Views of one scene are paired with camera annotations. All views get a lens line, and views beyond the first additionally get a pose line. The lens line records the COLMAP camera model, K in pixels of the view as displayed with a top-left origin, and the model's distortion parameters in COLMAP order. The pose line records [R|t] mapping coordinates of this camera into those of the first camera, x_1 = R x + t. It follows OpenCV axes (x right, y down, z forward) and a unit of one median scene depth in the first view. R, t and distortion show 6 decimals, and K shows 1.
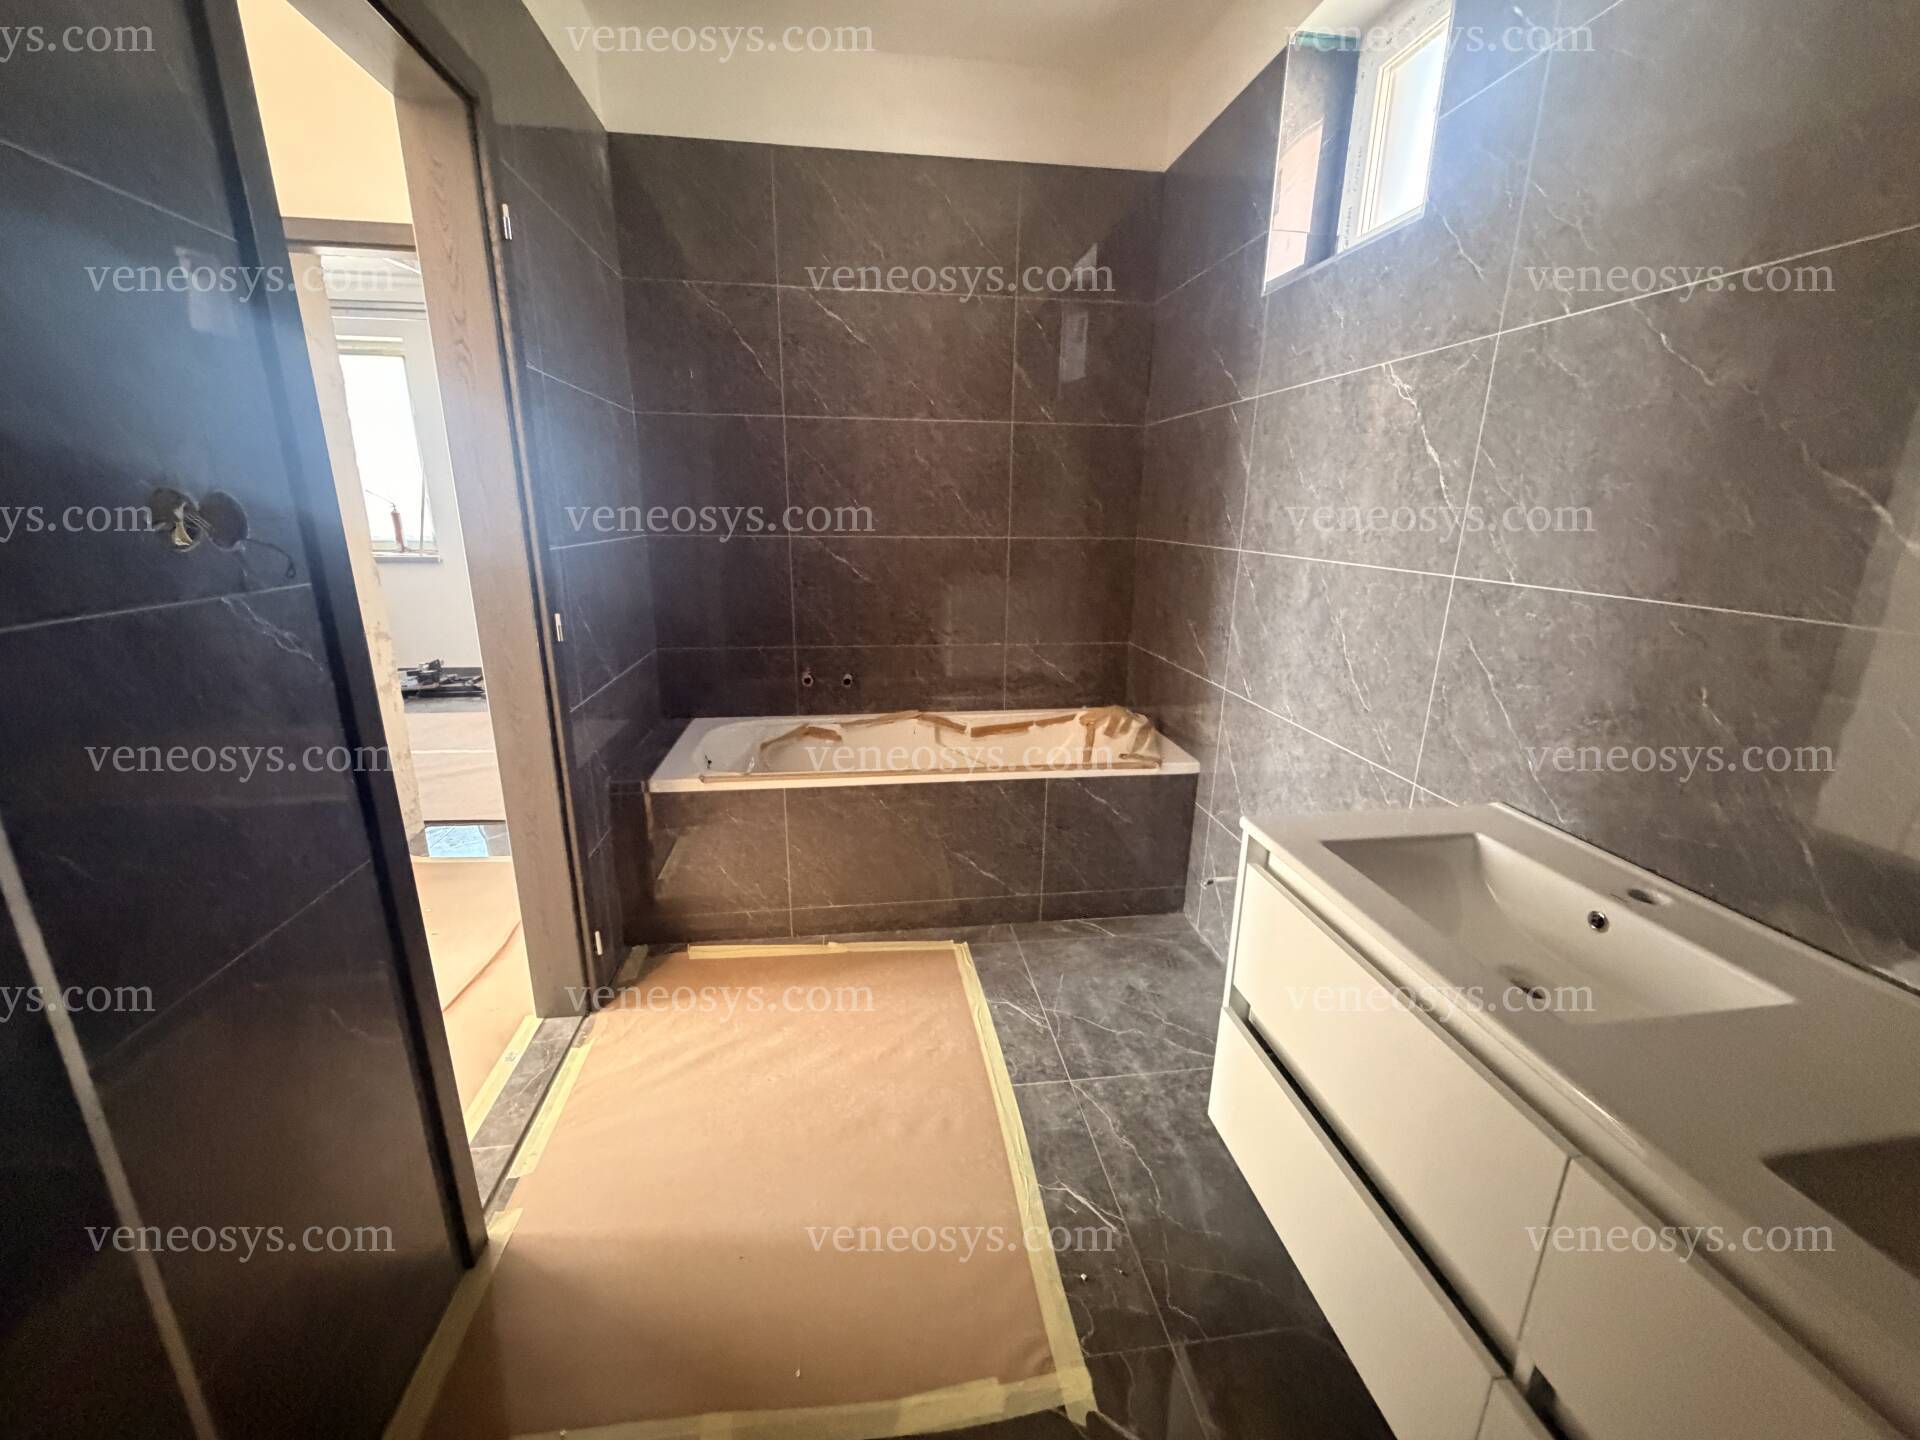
lens RADIAL K [[767.9, 0, 960.0], [0, 767.9, 720.0], [0, 0, 1]] dist [-0.000363, -0.000161]
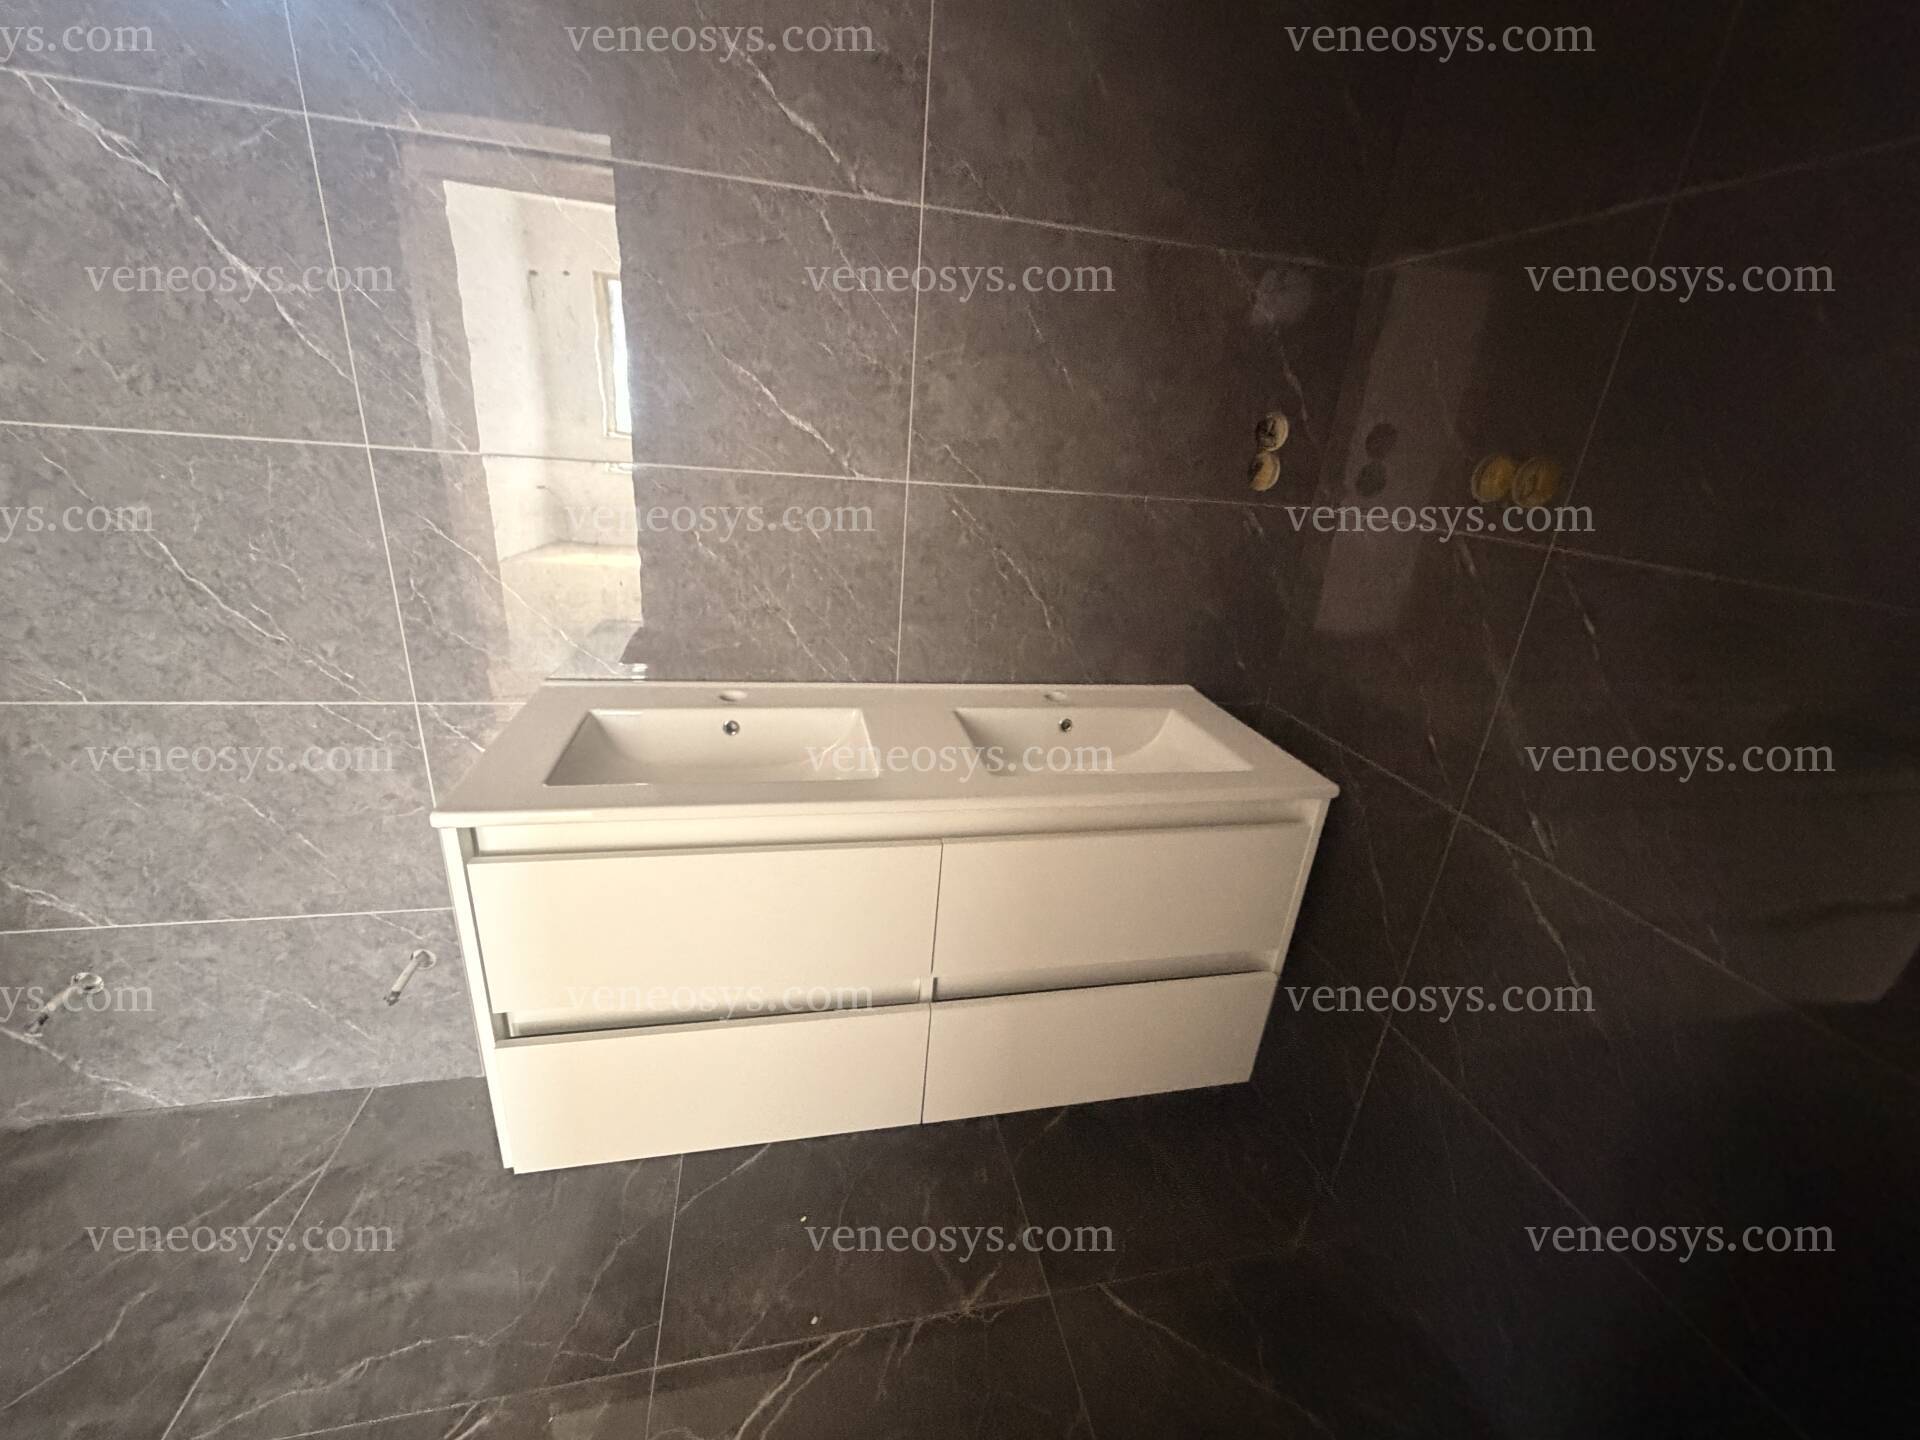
lens RADIAL K [[761.8, 0, 957.2], [0, 761.8, 721.0], [0, 0, 1]] dist [-0.000078, -0.000272]
pose [[-0.076643, -0.373426, 0.924488, -0.263388], [0.194689, 0.903763, 0.381195, -0.114707], [-0.977866, 0.209203, 0.003435, 0.470006]]
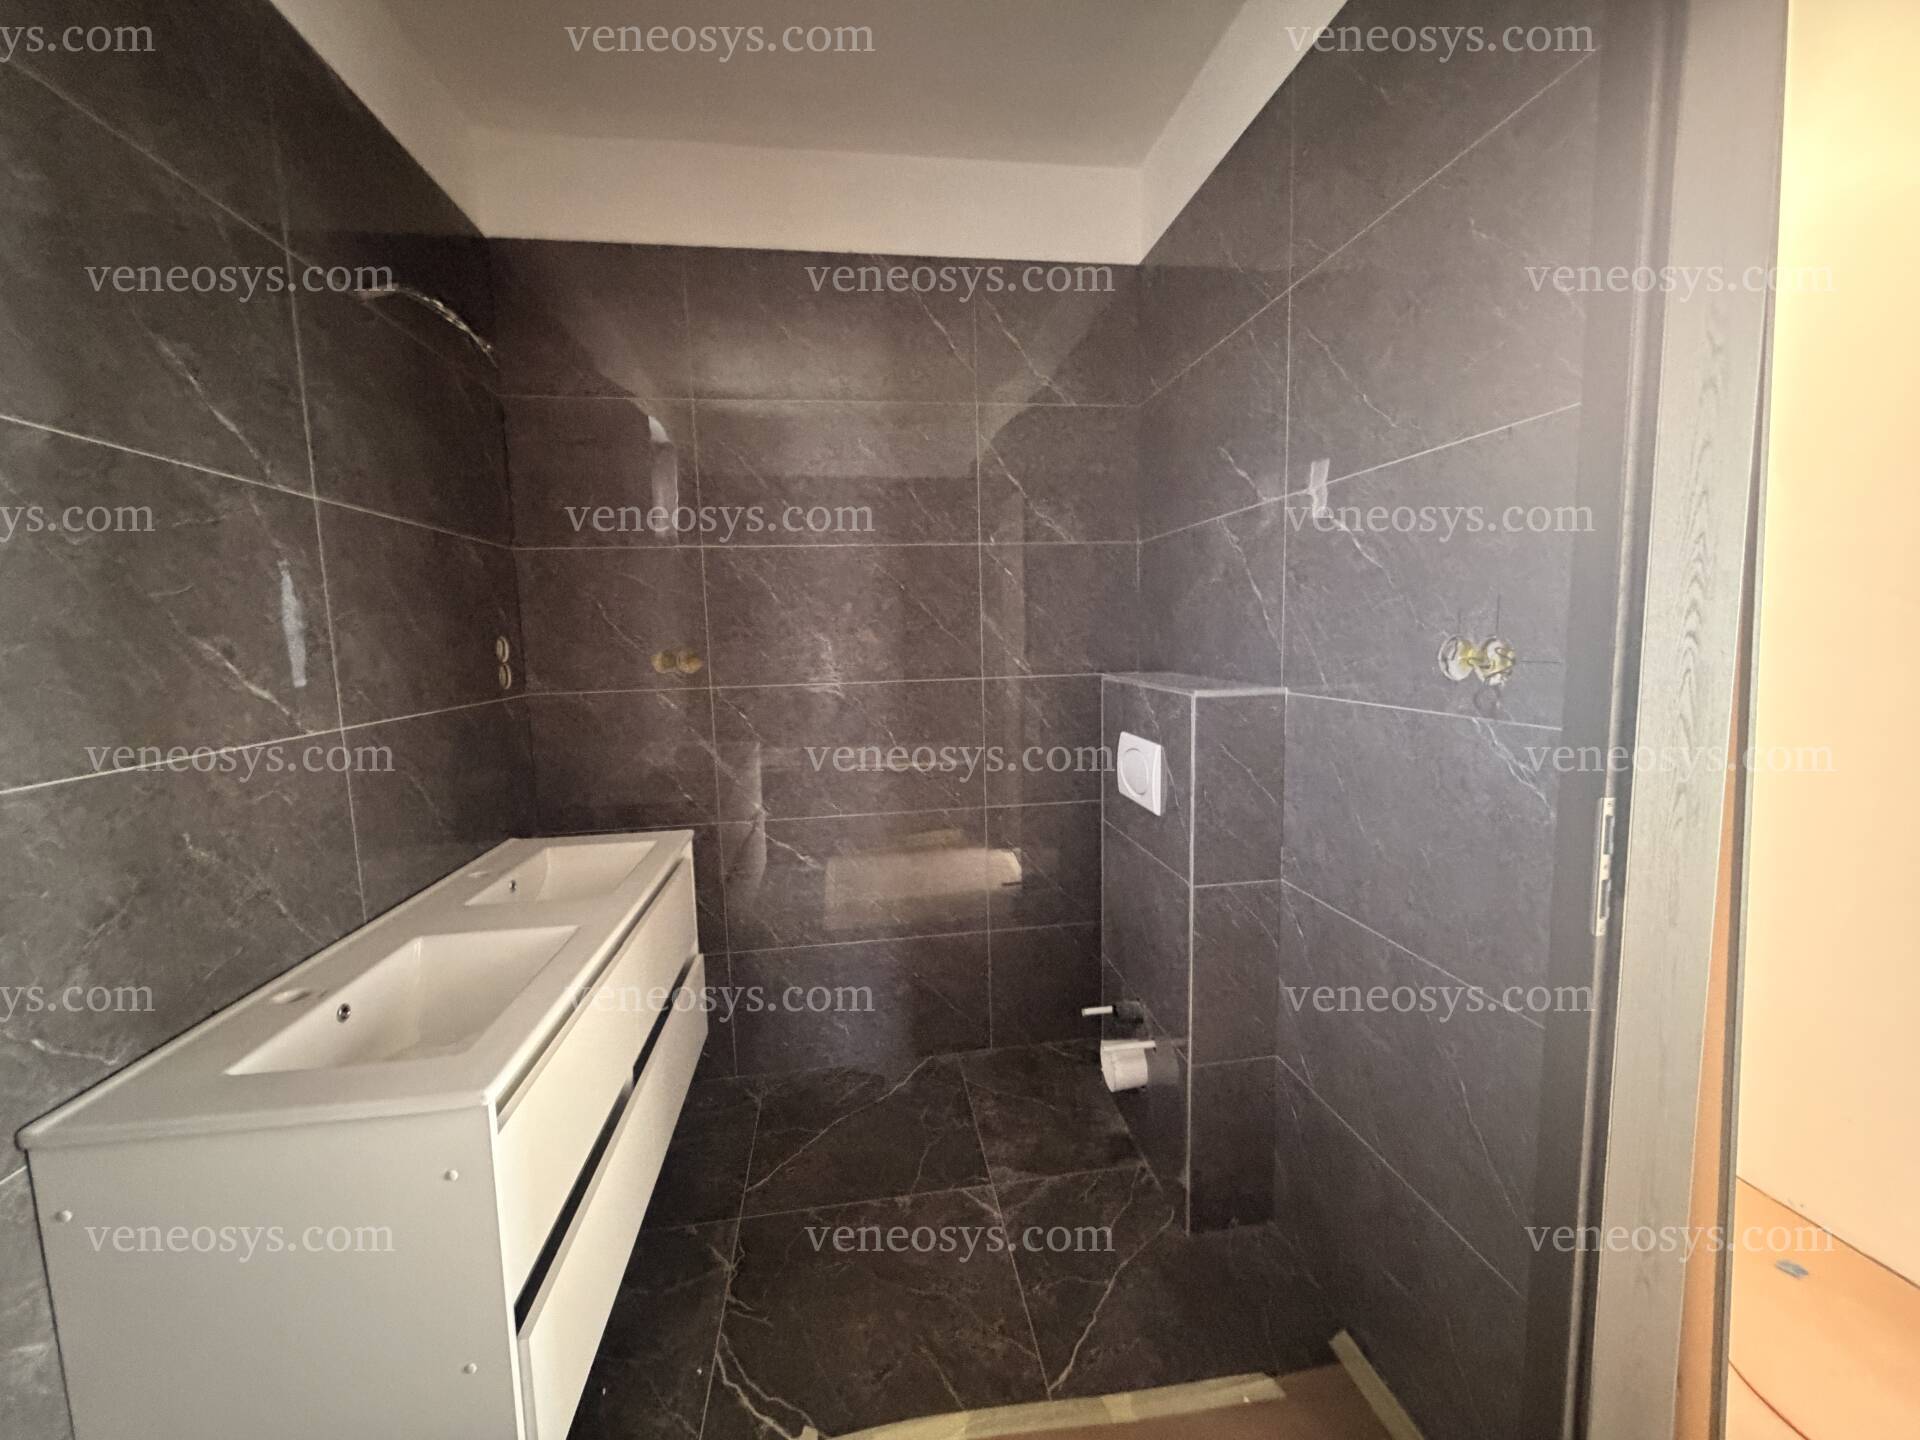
lens RADIAL K [[761.8, 0, 957.2], [0, 761.8, 721.0], [0, 0, 1]] dist [-0.000078, -0.000272]
pose [[-0.999926, 0.011755, -0.003060, -0.063375], [0.009717, 0.925305, 0.379099, -0.420323], [0.007288, 0.379041, -0.925351, 1.415569]]
